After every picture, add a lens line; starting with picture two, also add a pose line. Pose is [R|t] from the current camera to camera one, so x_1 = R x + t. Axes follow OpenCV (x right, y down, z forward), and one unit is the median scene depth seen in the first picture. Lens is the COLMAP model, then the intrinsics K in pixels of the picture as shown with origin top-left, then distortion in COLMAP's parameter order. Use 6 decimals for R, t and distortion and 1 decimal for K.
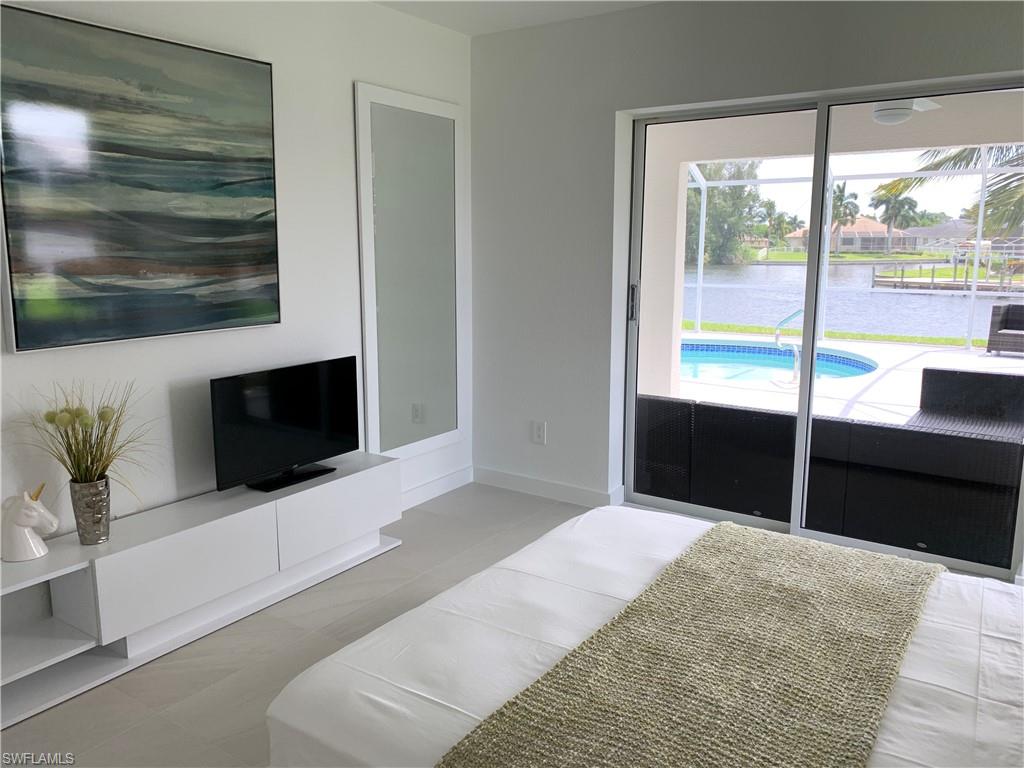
lens RADIAL K [[791.6, 0, 496.3], [0, 791.6, 382.2], [0, 0, 1]] dist [0.006960, 0.002931]
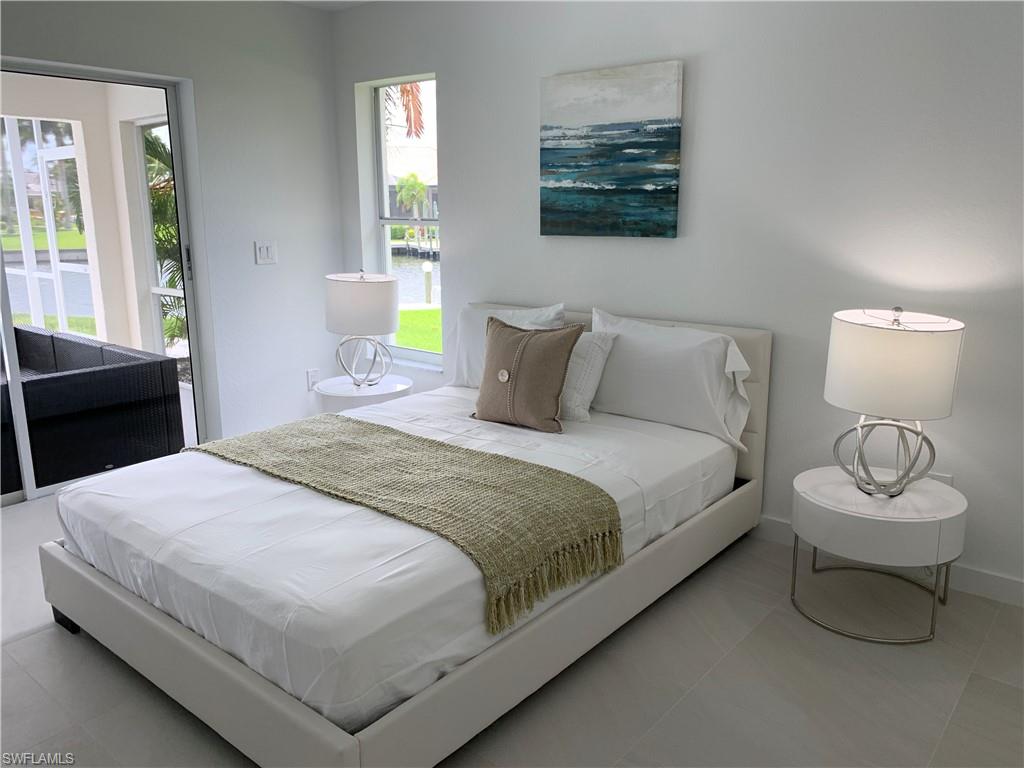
lens RADIAL K [[788.3, 0, 515.5], [0, 788.3, 379.8], [0, 0, 1]] dist [0.009035, -0.013008]
pose [[0.071477, -0.212685, 0.974503, -0.954135], [0.176451, 0.964289, 0.197514, -0.075898], [-0.981711, 0.157835, 0.106453, 0.481093]]
